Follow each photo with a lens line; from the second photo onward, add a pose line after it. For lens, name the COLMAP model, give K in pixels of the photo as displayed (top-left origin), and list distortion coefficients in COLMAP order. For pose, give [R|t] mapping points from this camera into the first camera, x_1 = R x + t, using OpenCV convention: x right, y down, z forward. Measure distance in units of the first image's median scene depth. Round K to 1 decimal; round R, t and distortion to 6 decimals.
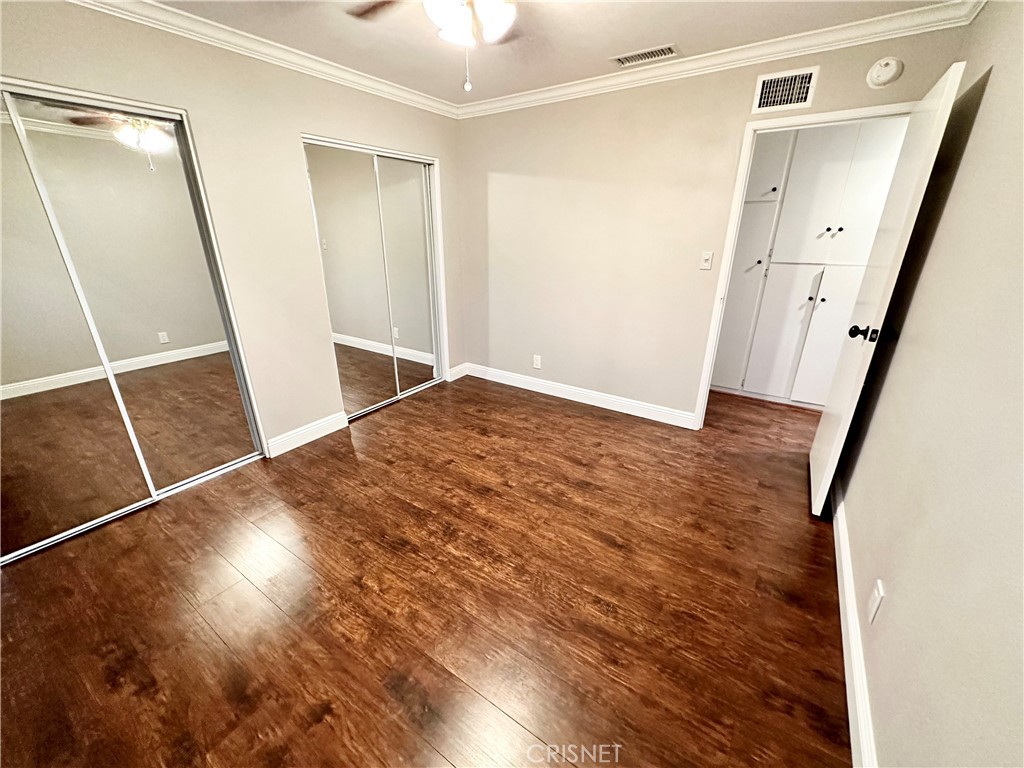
lens RADIAL K [[404.9, 0, 512.0], [0, 404.9, 384.0], [0, 0, 1]] dist [-0.000201, -0.000077]
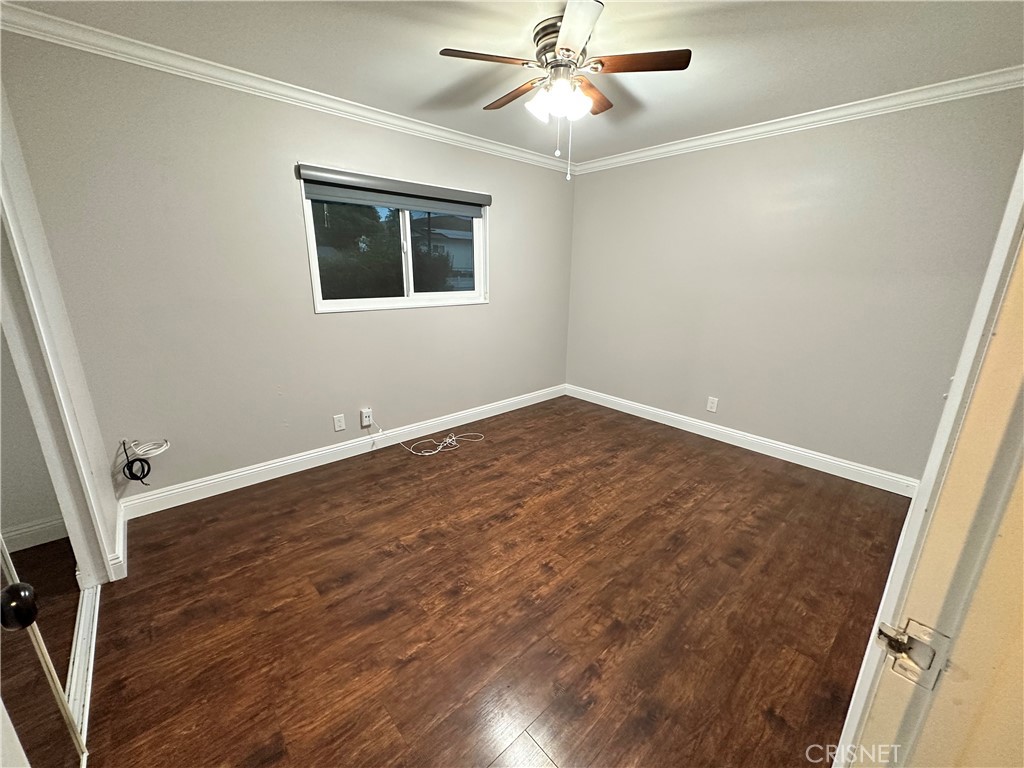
lens RADIAL K [[404.9, 0, 512.0], [0, 404.9, 384.0], [0, 0, 1]] dist [-0.000201, -0.000077]
pose [[0.242996, -0.267843, 0.932316, -1.334051], [0.325790, 0.927829, 0.181641, -0.373238], [-0.913681, 0.259601, 0.312720, 1.044789]]
